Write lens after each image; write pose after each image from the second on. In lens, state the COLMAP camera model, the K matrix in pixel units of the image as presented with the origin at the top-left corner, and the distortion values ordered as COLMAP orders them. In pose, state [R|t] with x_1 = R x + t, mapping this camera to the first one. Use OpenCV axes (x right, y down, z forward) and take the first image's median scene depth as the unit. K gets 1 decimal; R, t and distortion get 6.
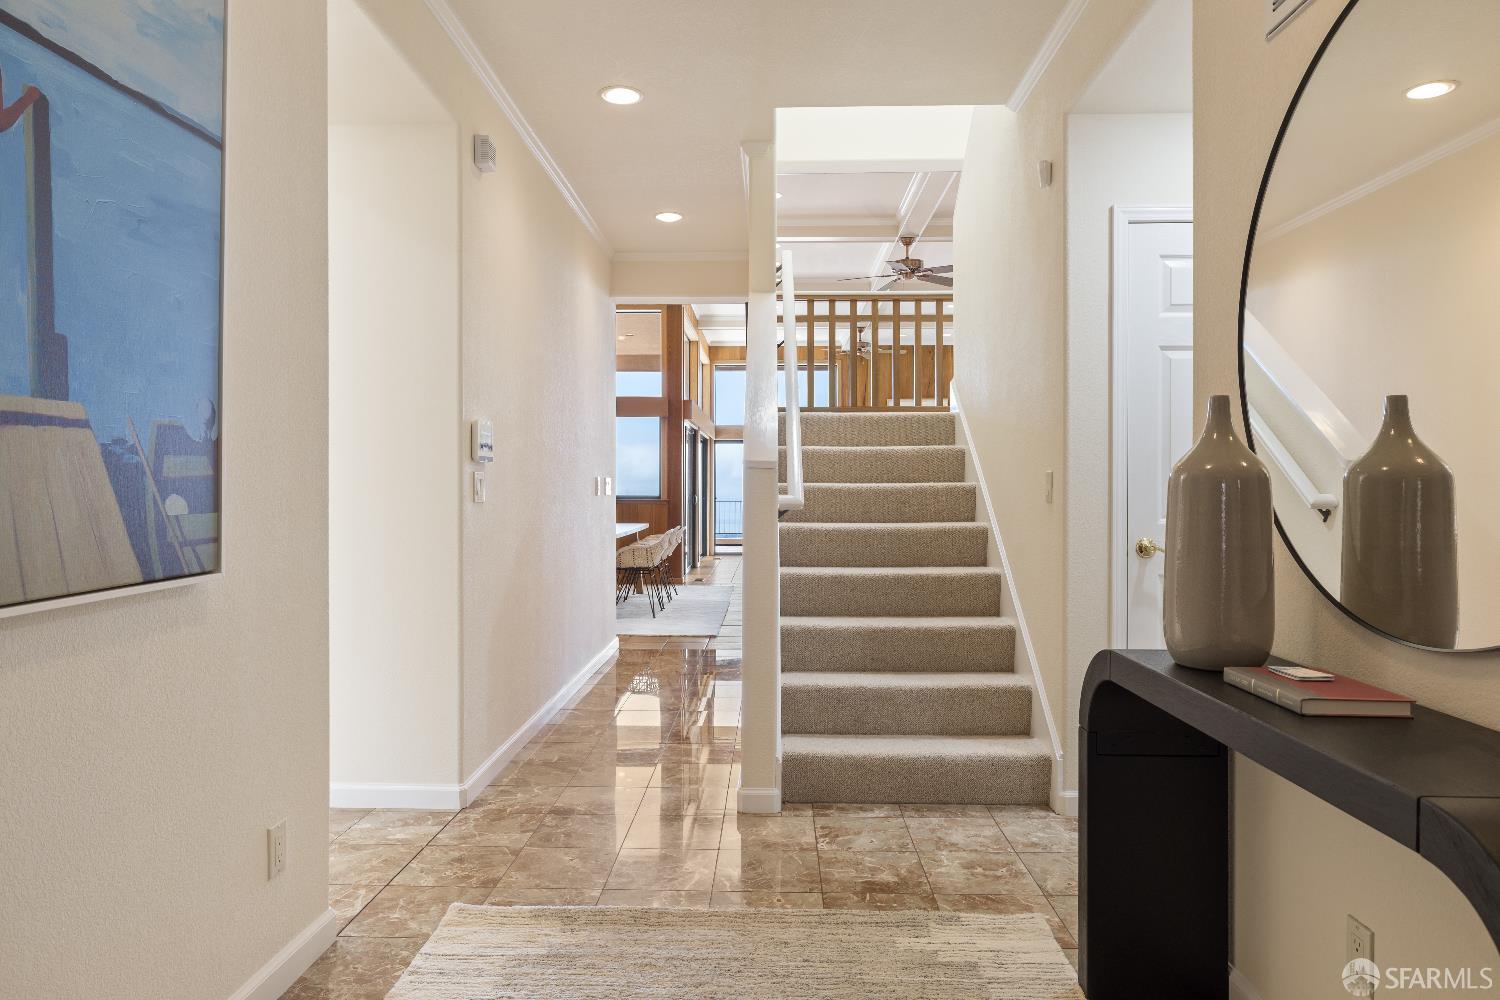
lens RADIAL K [[964.8, 0, 750.0], [0, 964.8, 500.0], [0, 0, 1]] dist [-0.000302, -0.000048]
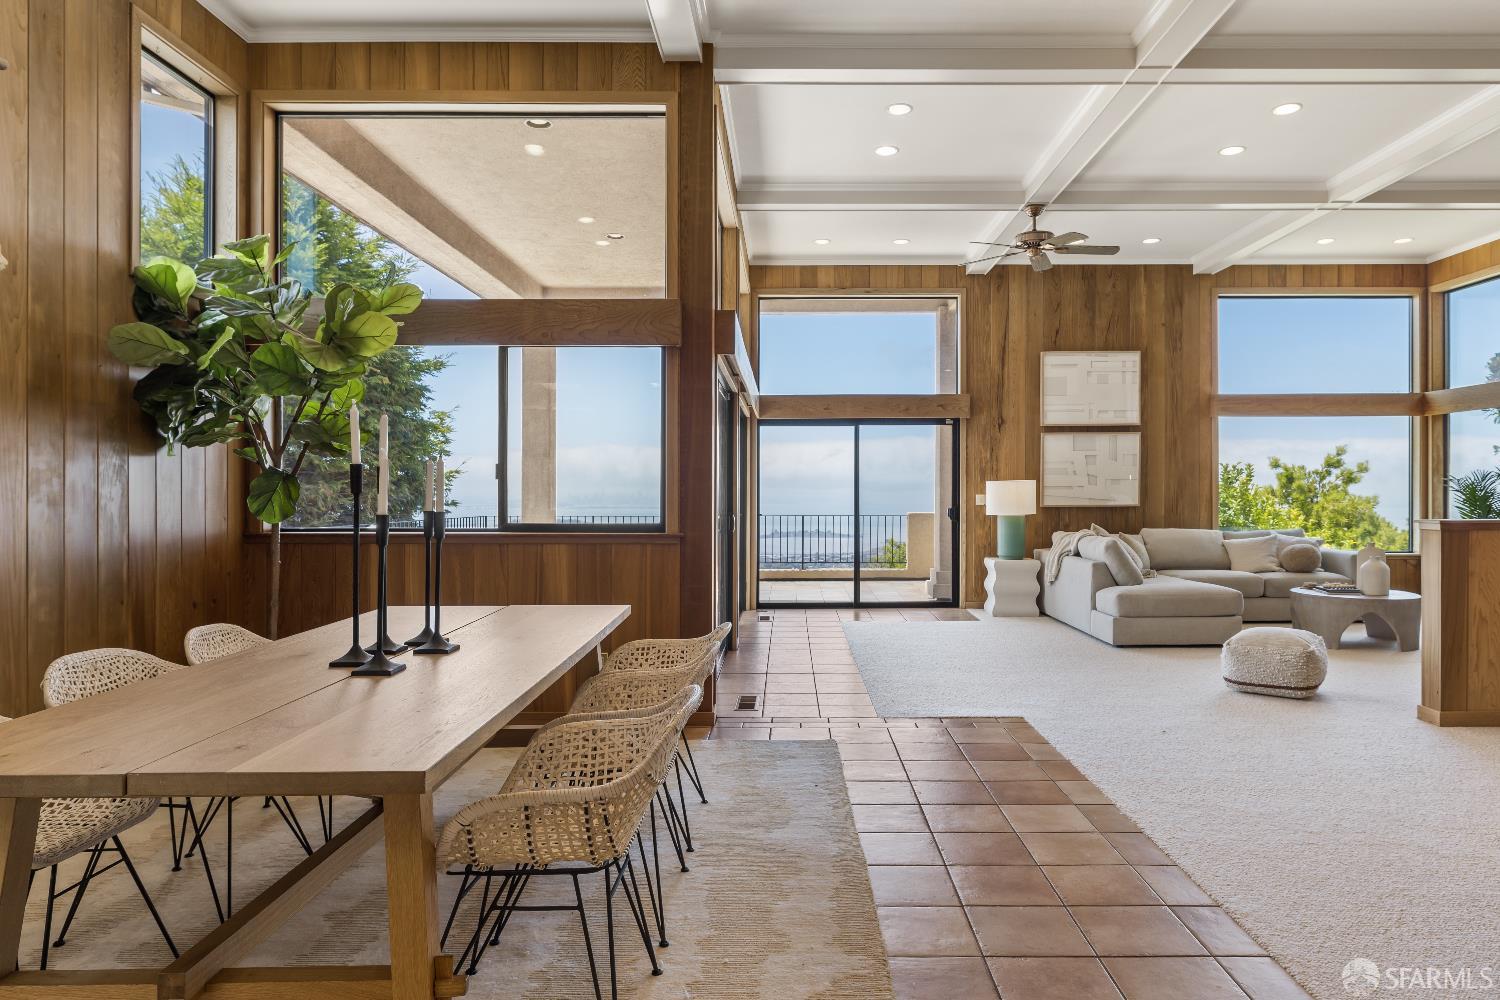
lens RADIAL K [[964.8, 0, 750.0], [0, 964.8, 500.0], [0, 0, 1]] dist [-0.000302, -0.000048]
pose [[0.999843, -0.003785, -0.017335, -0.046107], [0.003770, 0.999992, -0.000902, -0.015009], [0.017338, 0.000837, 0.999849, 0.563596]]
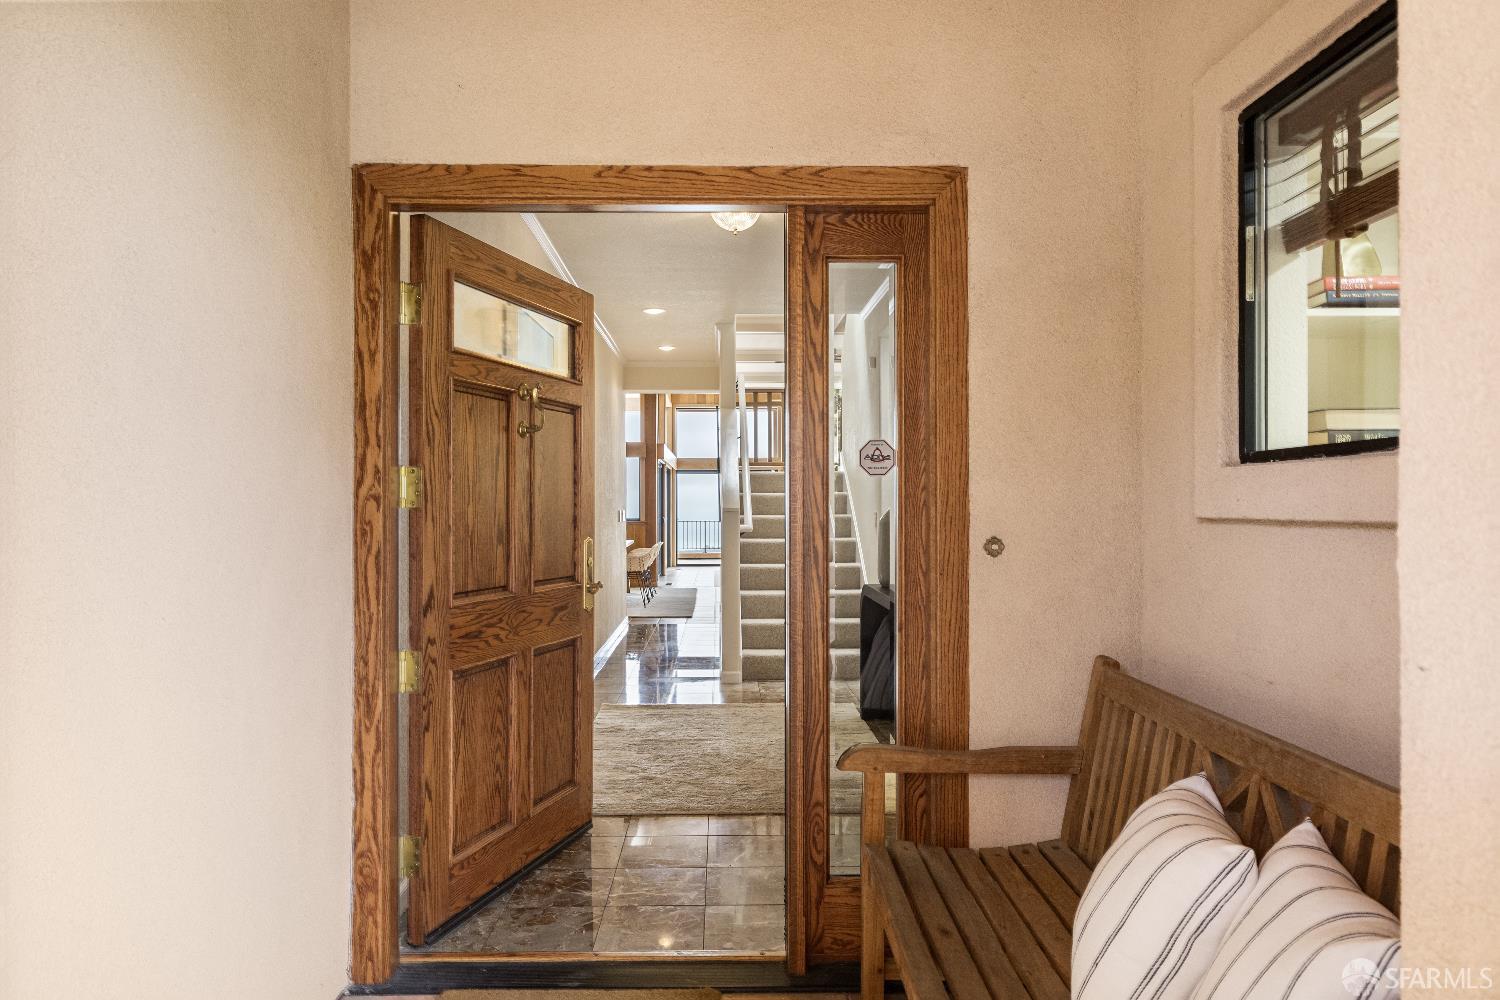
lens RADIAL K [[964.8, 0, 750.0], [0, 964.8, 500.0], [0, 0, 1]] dist [-0.000302, -0.000048]
pose [[0.998487, -0.005903, 0.054674, -0.016811], [0.006814, 0.999841, -0.016491, -0.006670], [-0.054568, 0.016838, 0.998368, -0.286192]]
